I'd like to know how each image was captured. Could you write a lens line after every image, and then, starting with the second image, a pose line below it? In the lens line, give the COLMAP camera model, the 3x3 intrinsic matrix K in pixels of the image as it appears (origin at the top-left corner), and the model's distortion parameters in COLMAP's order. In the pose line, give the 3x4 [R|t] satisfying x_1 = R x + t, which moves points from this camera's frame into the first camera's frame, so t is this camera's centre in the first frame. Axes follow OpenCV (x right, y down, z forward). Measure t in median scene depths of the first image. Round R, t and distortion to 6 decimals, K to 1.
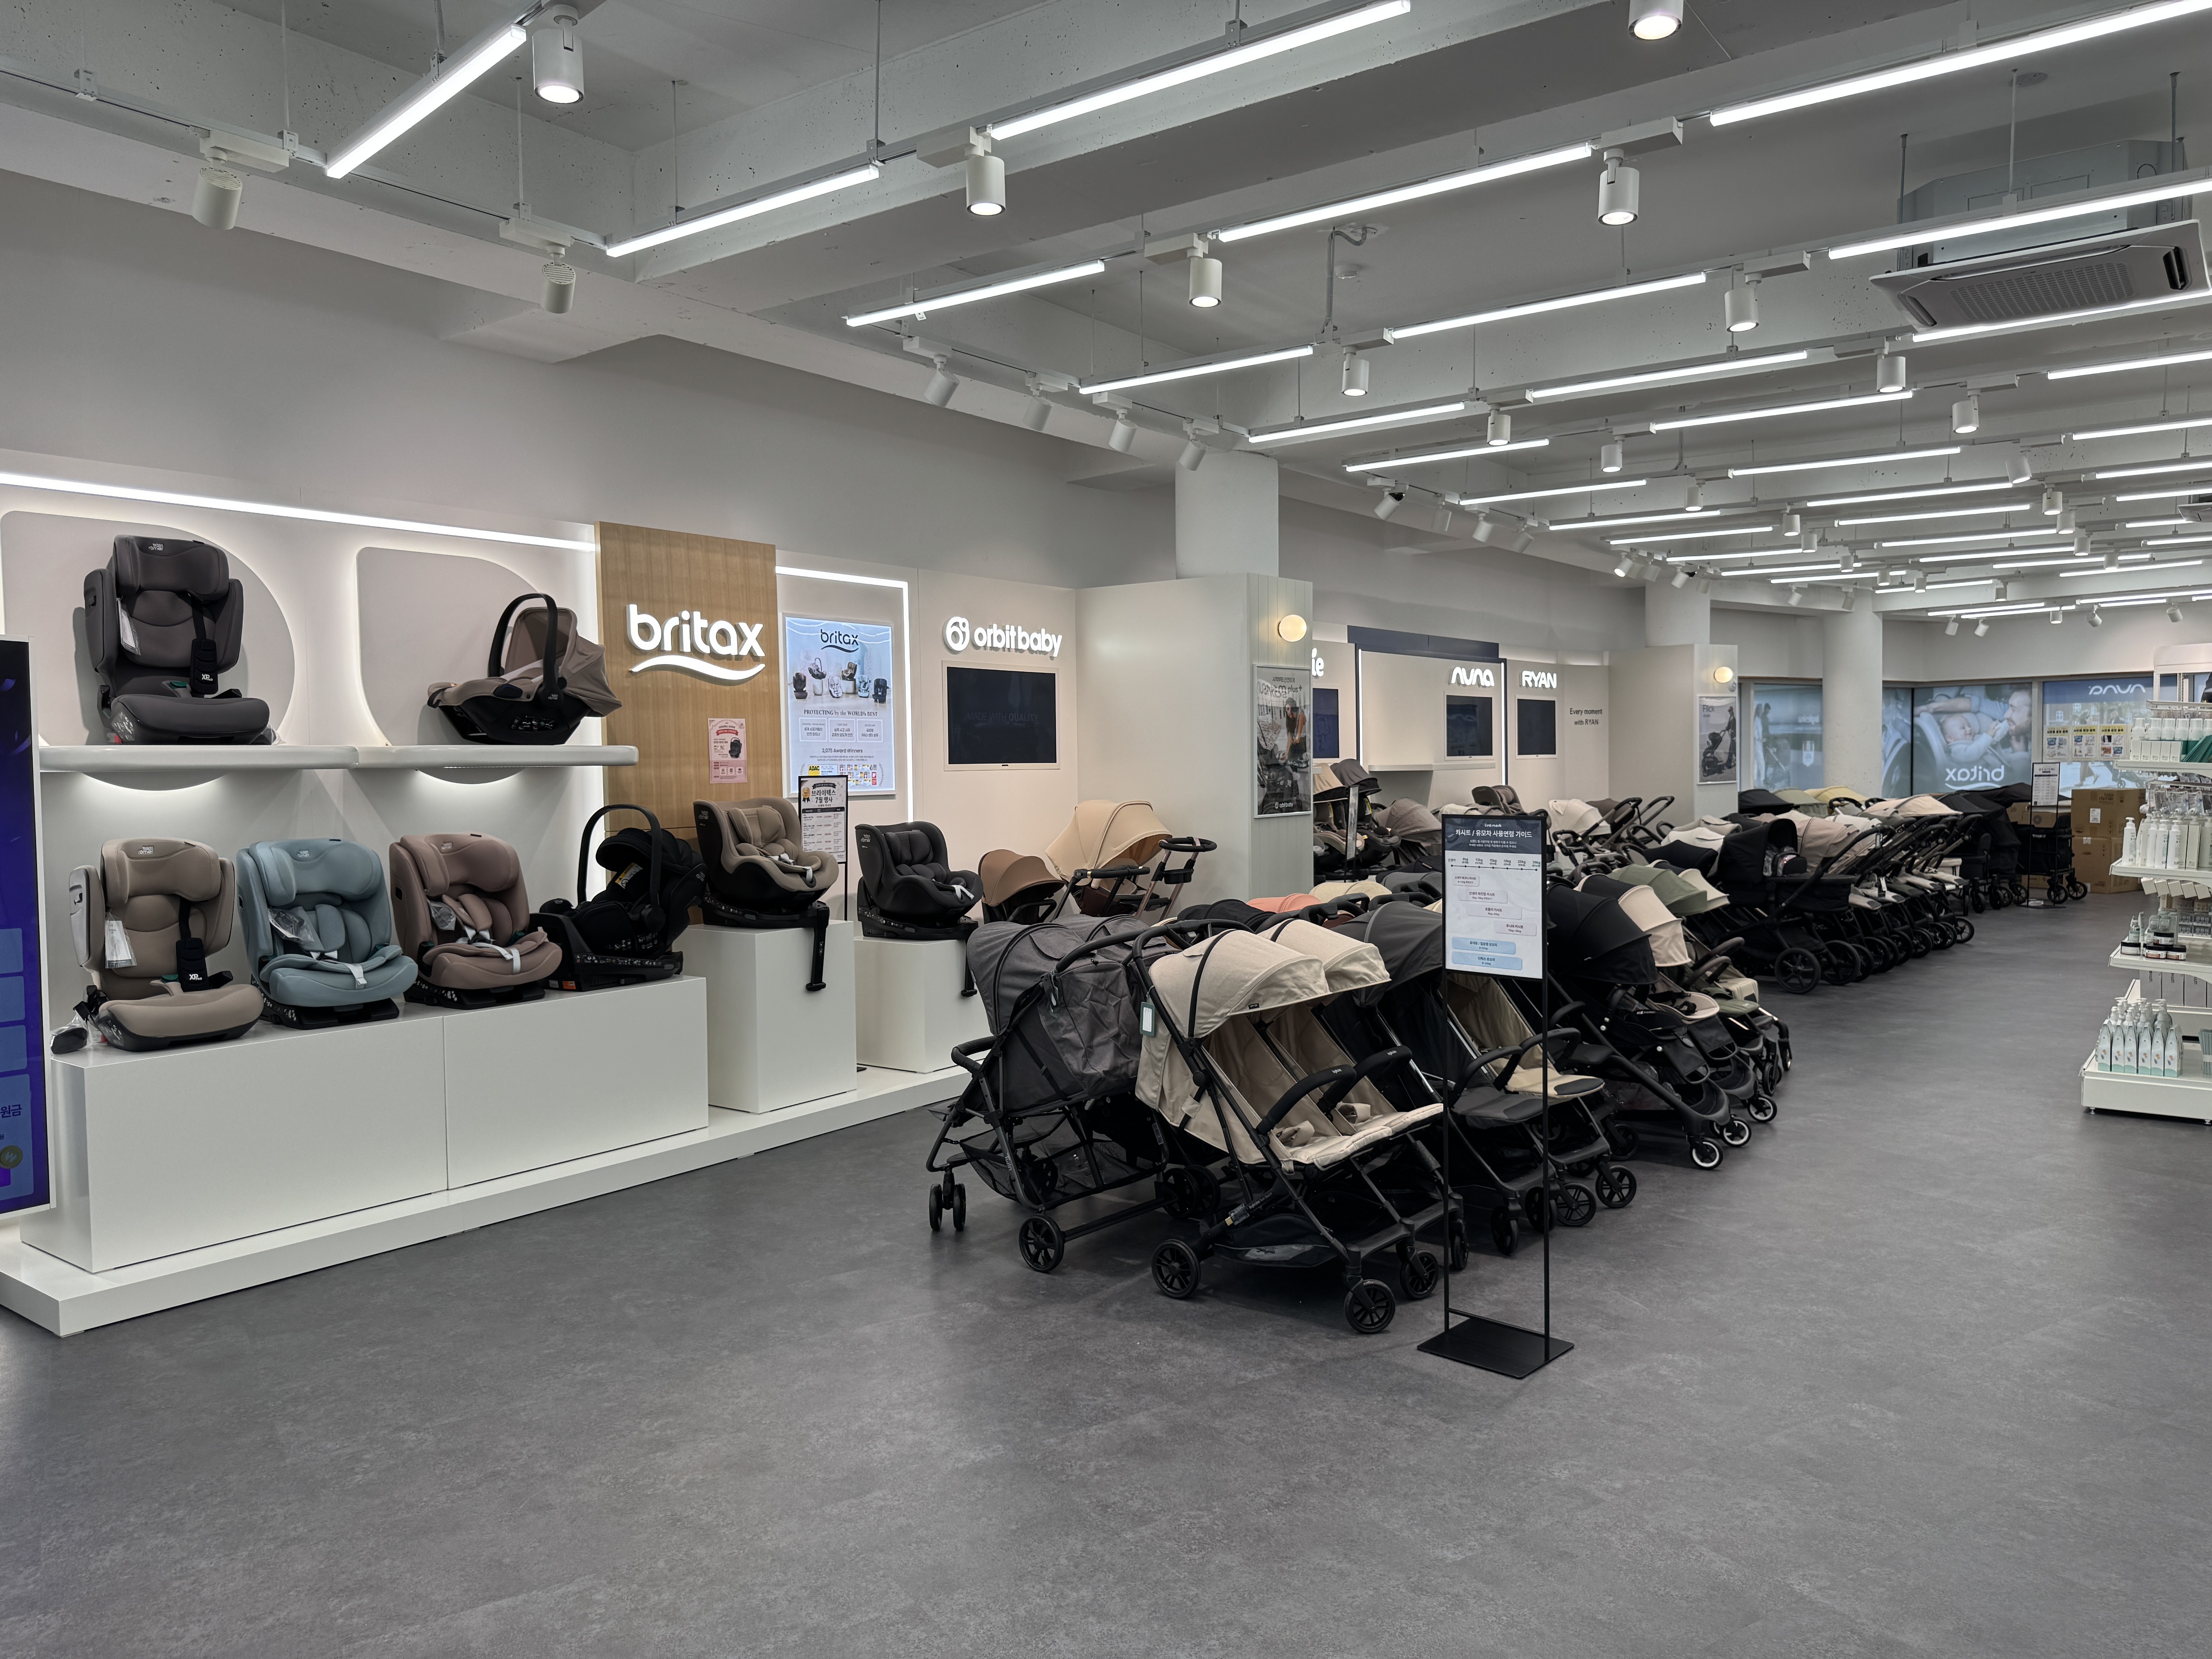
lens RADIAL K [[1465.8, 0, 1106.0], [0, 1465.8, 829.5], [0, 0, 1]] dist [0.004126, 0.000802]
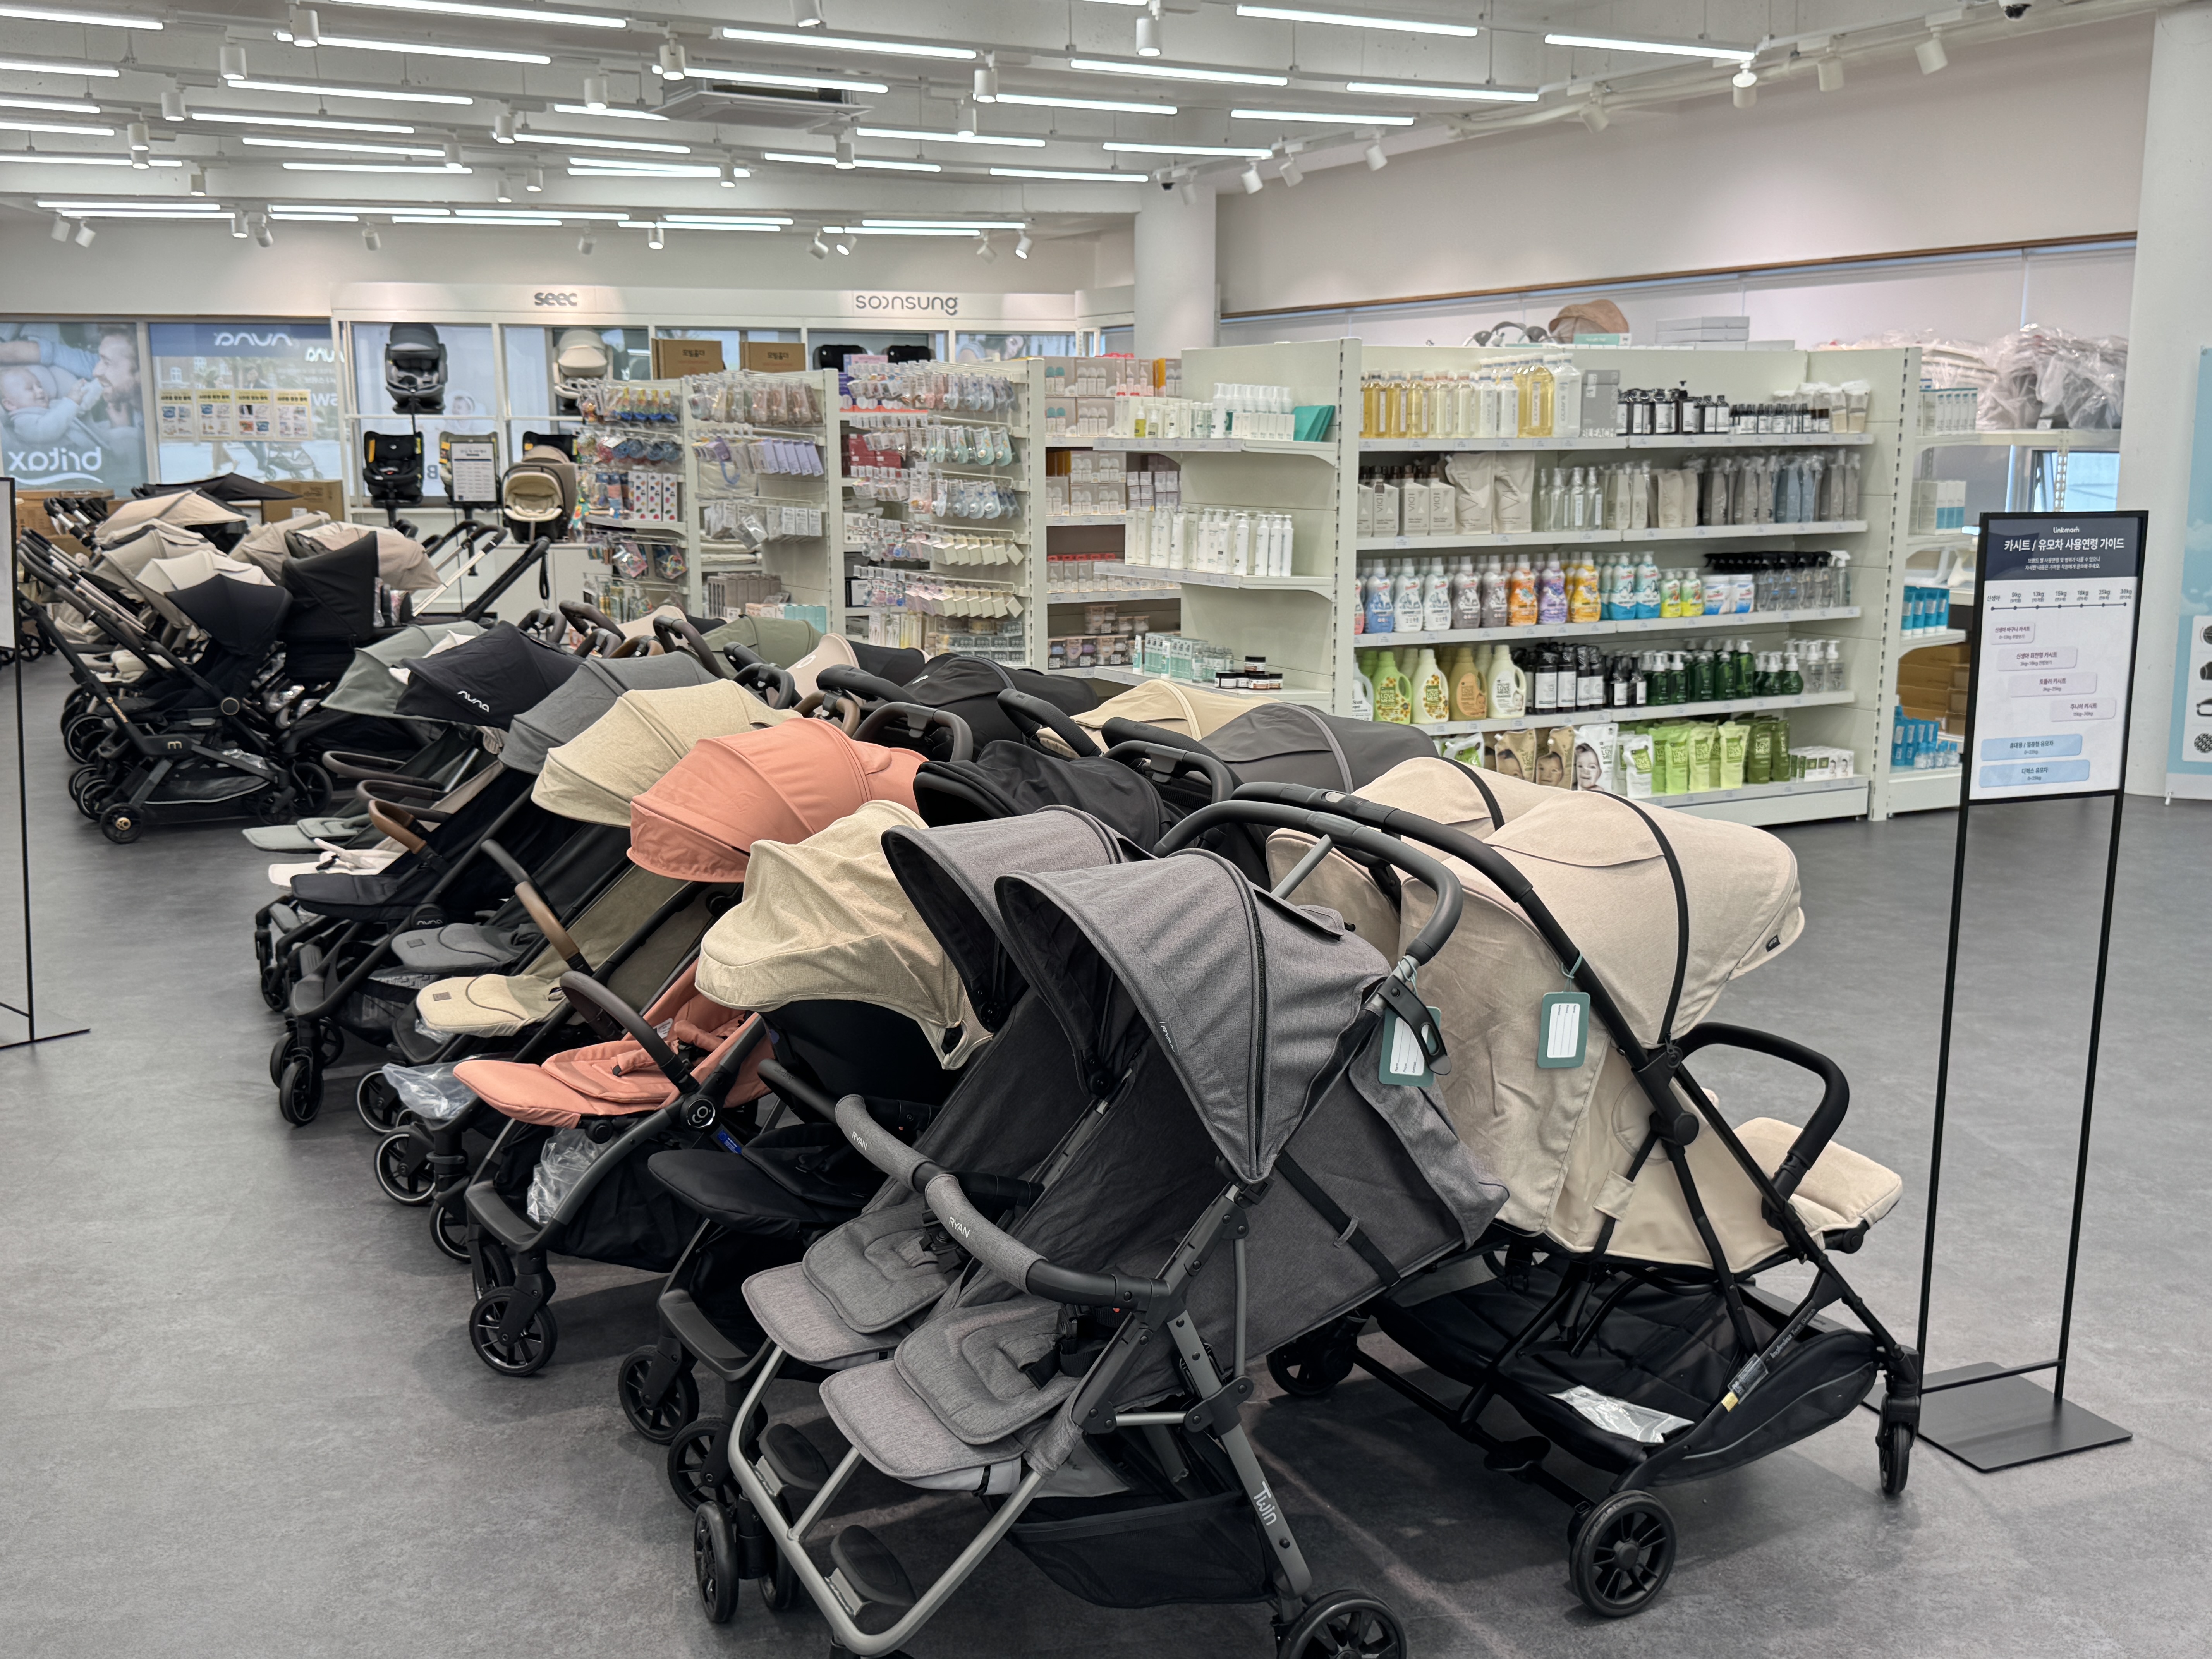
lens RADIAL K [[2176.7, 0, 1106.0], [0, 2176.7, 829.5], [0, 0, 1]] dist [0.000765, -0.000210]
pose [[0.435507, -0.152056, 0.887250, -0.105686], [0.036927, 0.987818, 0.151166, -0.004716], [-0.899428, -0.033071, 0.435817, 0.156845]]
